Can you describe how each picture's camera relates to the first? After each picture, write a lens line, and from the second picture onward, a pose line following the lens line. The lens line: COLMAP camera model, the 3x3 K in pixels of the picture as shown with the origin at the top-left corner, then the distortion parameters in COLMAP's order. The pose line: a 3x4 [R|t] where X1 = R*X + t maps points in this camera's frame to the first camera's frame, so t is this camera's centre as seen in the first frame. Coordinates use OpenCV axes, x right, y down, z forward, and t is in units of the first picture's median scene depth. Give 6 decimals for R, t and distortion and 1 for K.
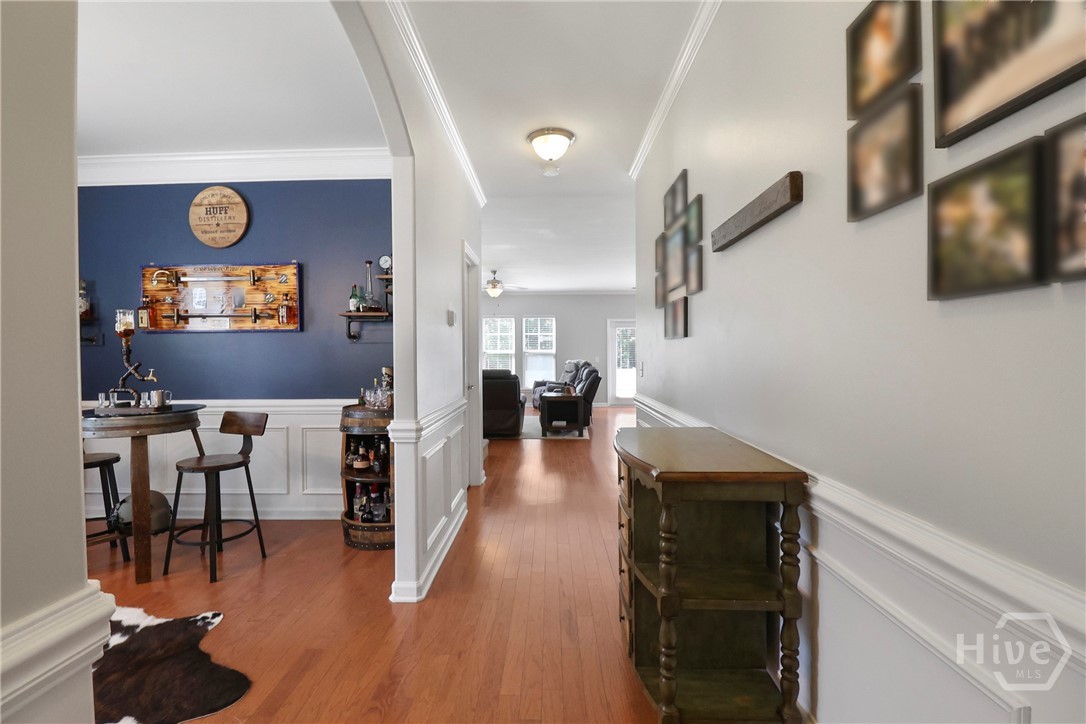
lens RADIAL K [[504.2, 0, 535.3], [0, 504.2, 361.1], [0, 0, 1]] dist [-0.000447, -0.012942]
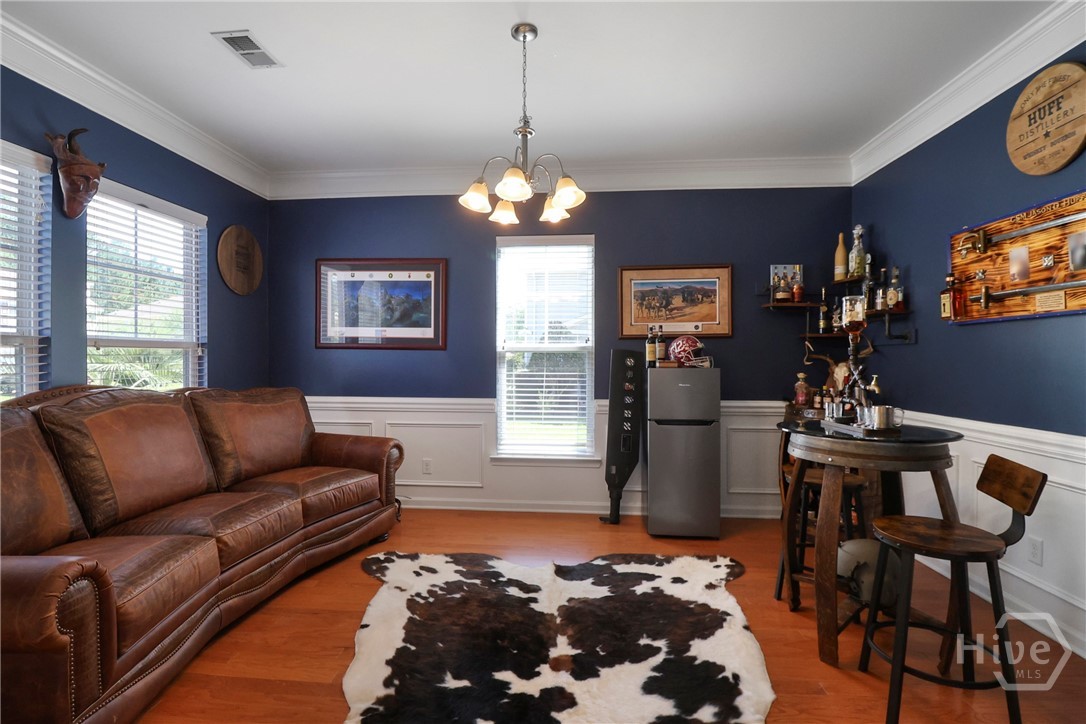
lens RADIAL K [[504.2, 0, 535.3], [0, 504.2, 361.1], [0, 0, 1]] dist [-0.000447, -0.012942]
pose [[-0.052575, 0.012078, -0.998544, -0.020646], [-0.013274, 0.999830, 0.012792, -0.005481], [0.998529, 0.013928, -0.052405, 0.449623]]
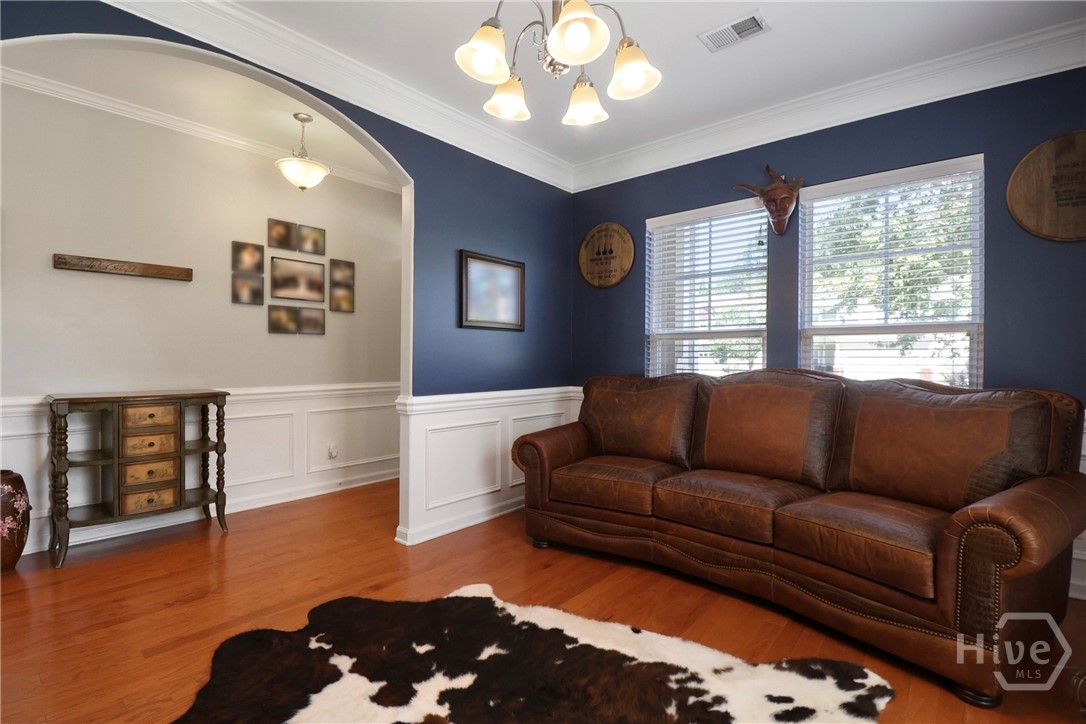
lens RADIAL K [[504.2, 0, 535.3], [0, 504.2, 361.1], [0, 0, 1]] dist [-0.000447, -0.012942]
pose [[-0.777379, -0.002142, 0.629029, -0.906288], [0.008727, 0.999861, 0.014190, 0.018875], [-0.628972, 0.016521, -0.777253, 0.724188]]
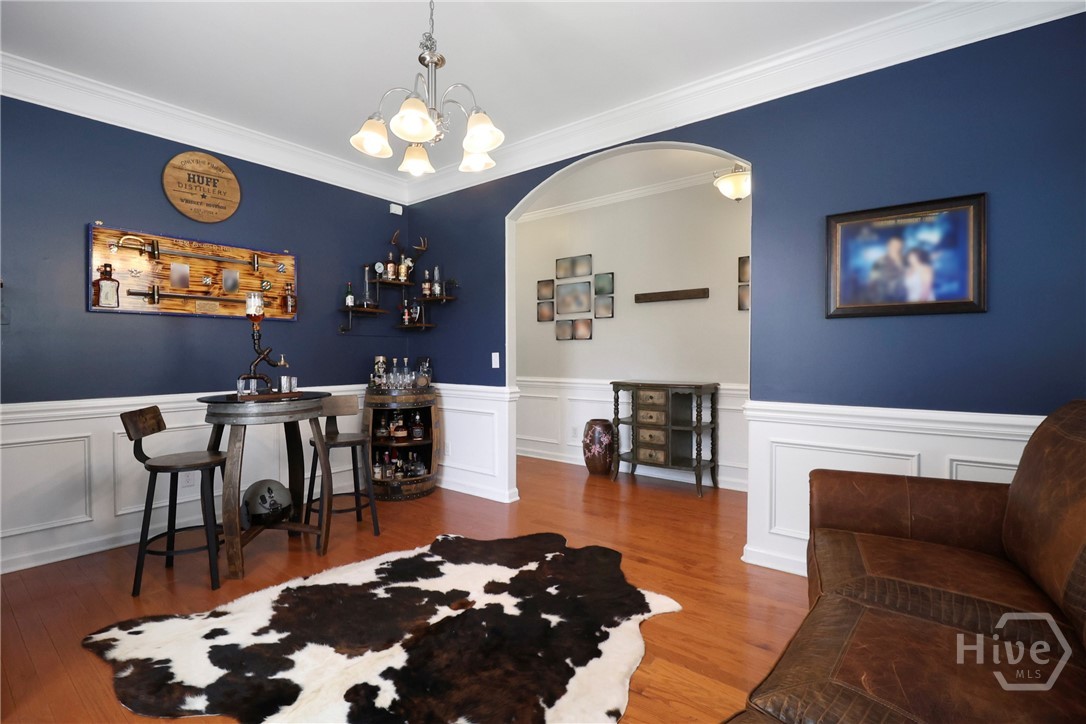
lens RADIAL K [[504.2, 0, 535.3], [0, 504.2, 361.1], [0, 0, 1]] dist [-0.000447, -0.012942]
pose [[0.598046, -0.004022, 0.801452, -1.027900], [0.007128, 0.999975, -0.000300, 0.026416], [-0.801430, 0.005893, 0.598059, -0.003534]]
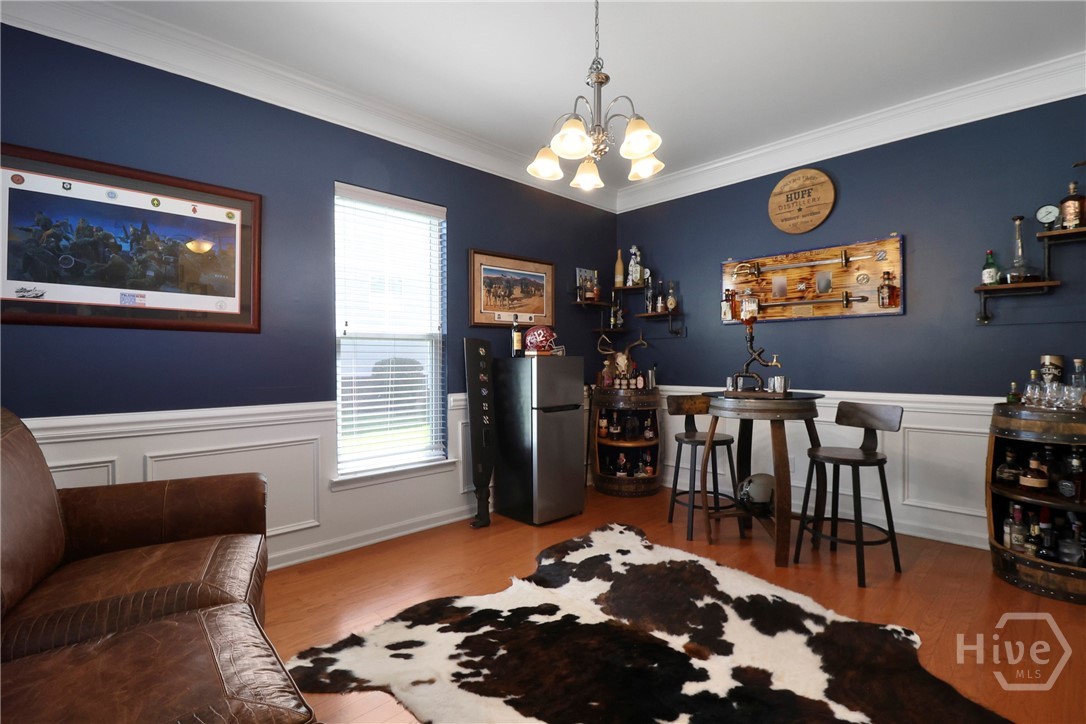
lens RADIAL K [[504.2, 0, 535.3], [0, 504.2, 361.1], [0, 0, 1]] dist [-0.000447, -0.012942]
pose [[0.710531, 0.005526, -0.703644, -0.319092], [-0.007210, 0.999974, 0.000573, 0.025326], [0.703629, 0.004666, 0.710552, -0.050716]]
